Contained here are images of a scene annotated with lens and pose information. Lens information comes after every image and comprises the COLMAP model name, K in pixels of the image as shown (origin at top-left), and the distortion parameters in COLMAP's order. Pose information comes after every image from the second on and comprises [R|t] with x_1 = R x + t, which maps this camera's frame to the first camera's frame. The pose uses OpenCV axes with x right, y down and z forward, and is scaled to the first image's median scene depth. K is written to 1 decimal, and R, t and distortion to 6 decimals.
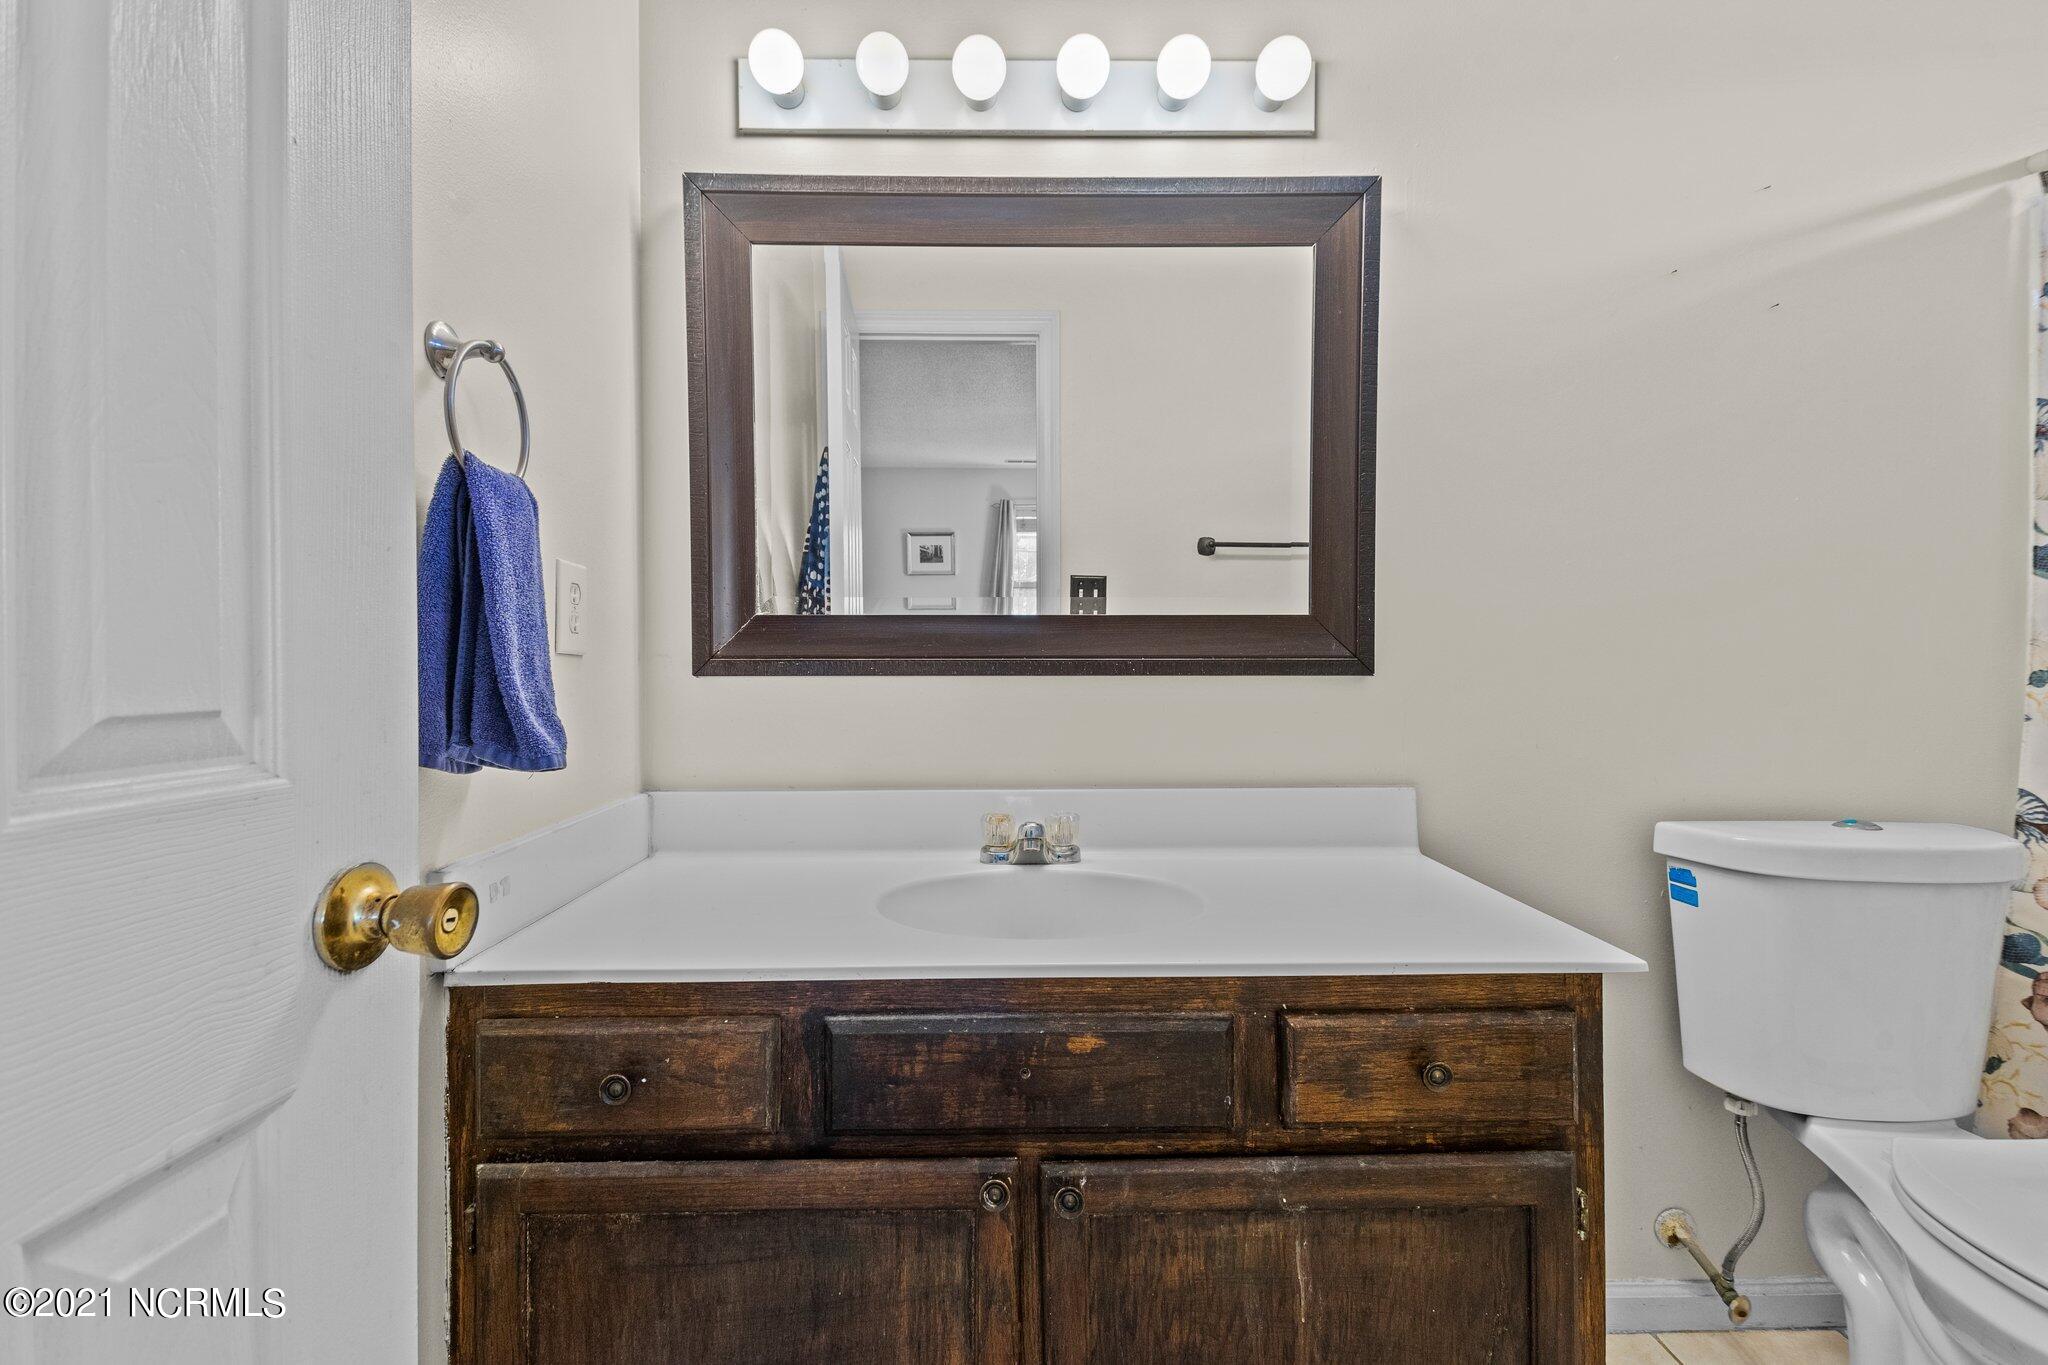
lens RADIAL K [[983.2, 0, 1029.7], [0, 983.2, 657.1], [0, 0, 1]] dist [0.004835, 0.000318]
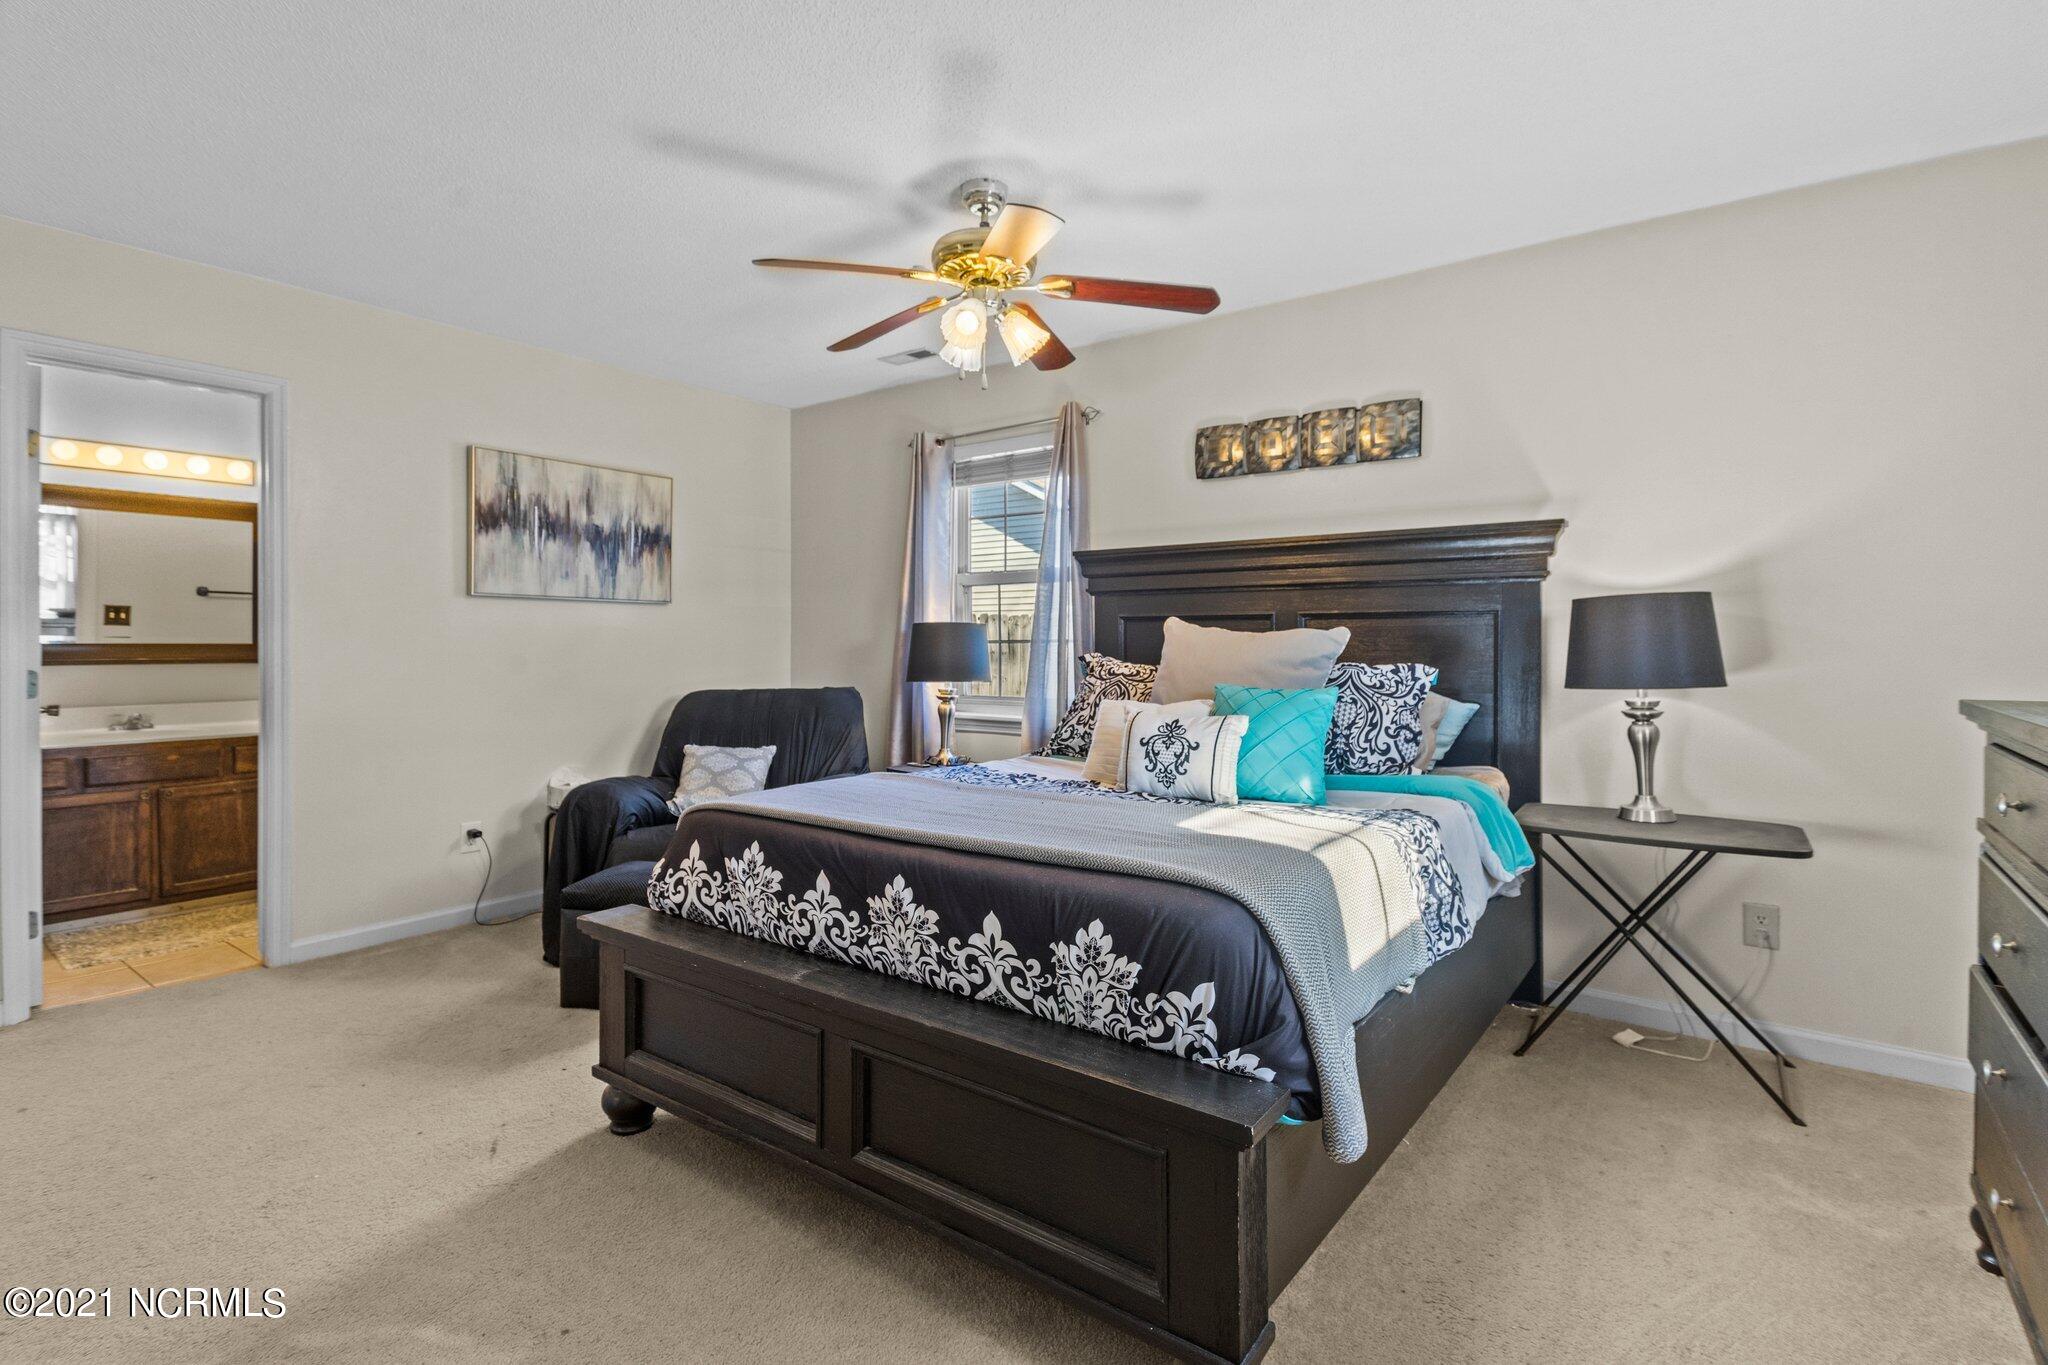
lens RADIAL K [[983.2, 0, 1029.7], [0, 983.2, 657.1], [0, 0, 1]] dist [0.004835, 0.000318]
pose [[0.606639, 0.003140, 0.794972, -1.042056], [-0.008181, 0.999964, 0.002293, -0.062310], [-0.794936, -0.007895, 0.606642, -4.293909]]
